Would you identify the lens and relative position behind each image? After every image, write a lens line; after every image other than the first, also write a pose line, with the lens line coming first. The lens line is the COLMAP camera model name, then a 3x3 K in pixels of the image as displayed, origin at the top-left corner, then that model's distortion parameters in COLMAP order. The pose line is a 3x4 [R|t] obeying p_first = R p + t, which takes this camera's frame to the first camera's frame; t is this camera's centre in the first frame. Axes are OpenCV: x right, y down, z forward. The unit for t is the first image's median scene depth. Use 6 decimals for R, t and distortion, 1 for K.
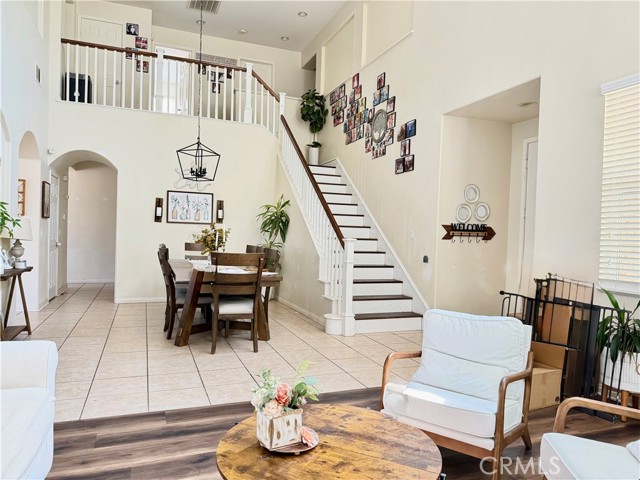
lens RADIAL K [[446.2, 0, 323.2], [0, 446.2, 243.1], [0, 0, 1]] dist [0.041487, -0.051435]
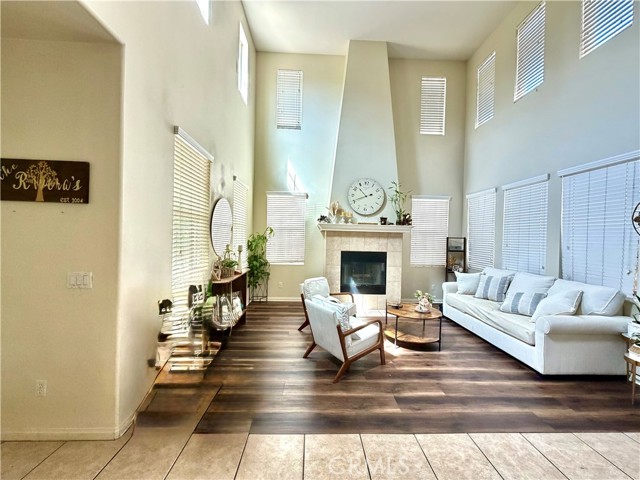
lens RADIAL K [[254.6, 0, 320.6], [0, 254.6, 240.7], [0, 0, 1]] dist [0.001250, -0.000162]
pose [[-0.940496, -0.053823, 0.335514, 0.010620], [-0.044037, 0.998355, 0.036713, -0.051142], [-0.336938, 0.019754, -0.941320, 0.849528]]
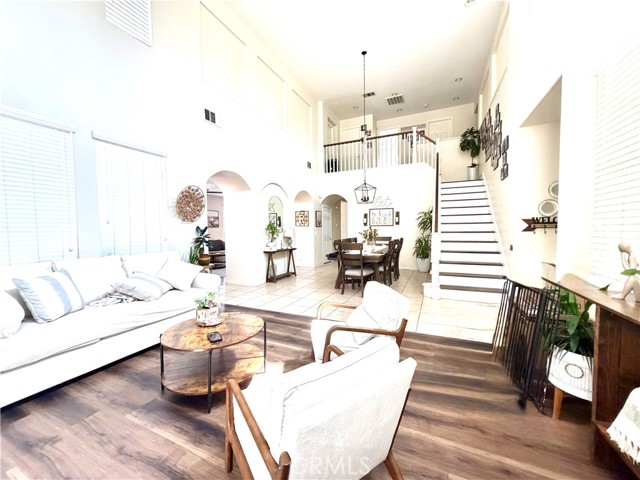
lens RADIAL K [[254.6, 0, 322.3], [0, 254.6, 240.0], [0, 0, 1]] dist [0.001250, -0.000162]
pose [[0.688188, -0.004209, -0.725520, 0.346013], [0.019233, 0.999738, 0.012444, -0.003731], [0.725277, -0.022518, 0.688089, 0.125063]]
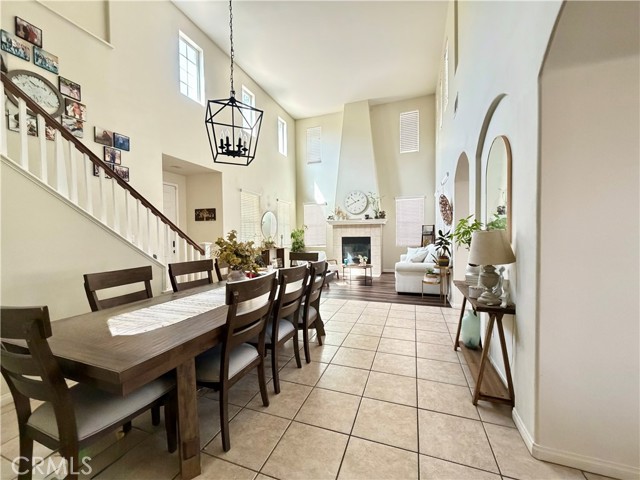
lens RADIAL K [[254.6, 0, 321.1], [0, 254.6, 241.9], [0, 0, 1]] dist [0.001250, -0.000162]
pose [[-0.747901, -0.037525, 0.662749, -0.569753], [0.004139, 0.998118, 0.061185, -0.047267], [-0.663797, 0.048504, -0.746338, 1.117985]]
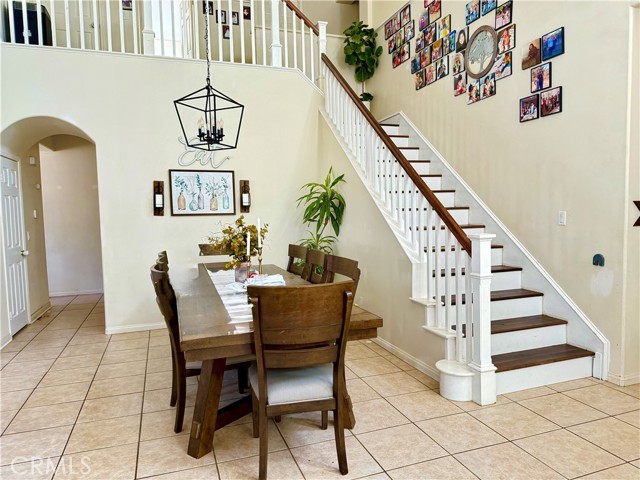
lens RADIAL K [[446.2, 0, 324.7], [0, 446.2, 241.6], [0, 0, 1]] dist [0.041487, -0.051435]
pose [[0.998229, -0.047830, -0.035358, -0.100828], [0.049563, 0.997525, 0.049867, -0.033232], [0.032886, -0.051531, 0.998130, 0.356721]]
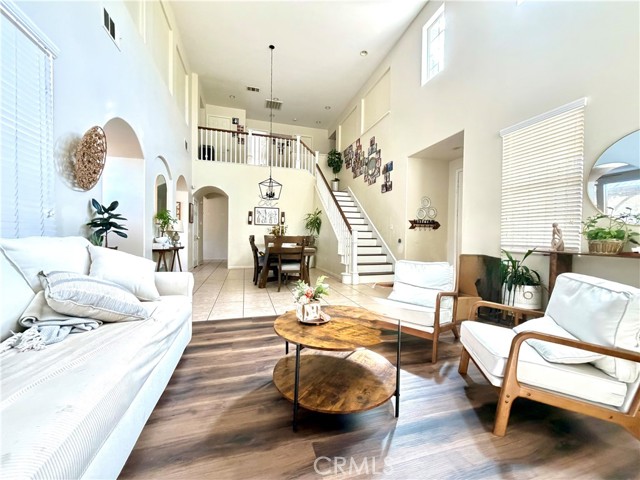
lens RADIAL K [[254.6, 0, 322.7], [0, 254.6, 239.5], [0, 0, 1]] dist [0.001250, -0.000162]
pose [[0.996548, -0.015233, -0.081603, 0.012315], [0.014527, 0.999852, -0.009238, 0.032452], [0.081732, 0.008020, 0.996622, -0.007134]]
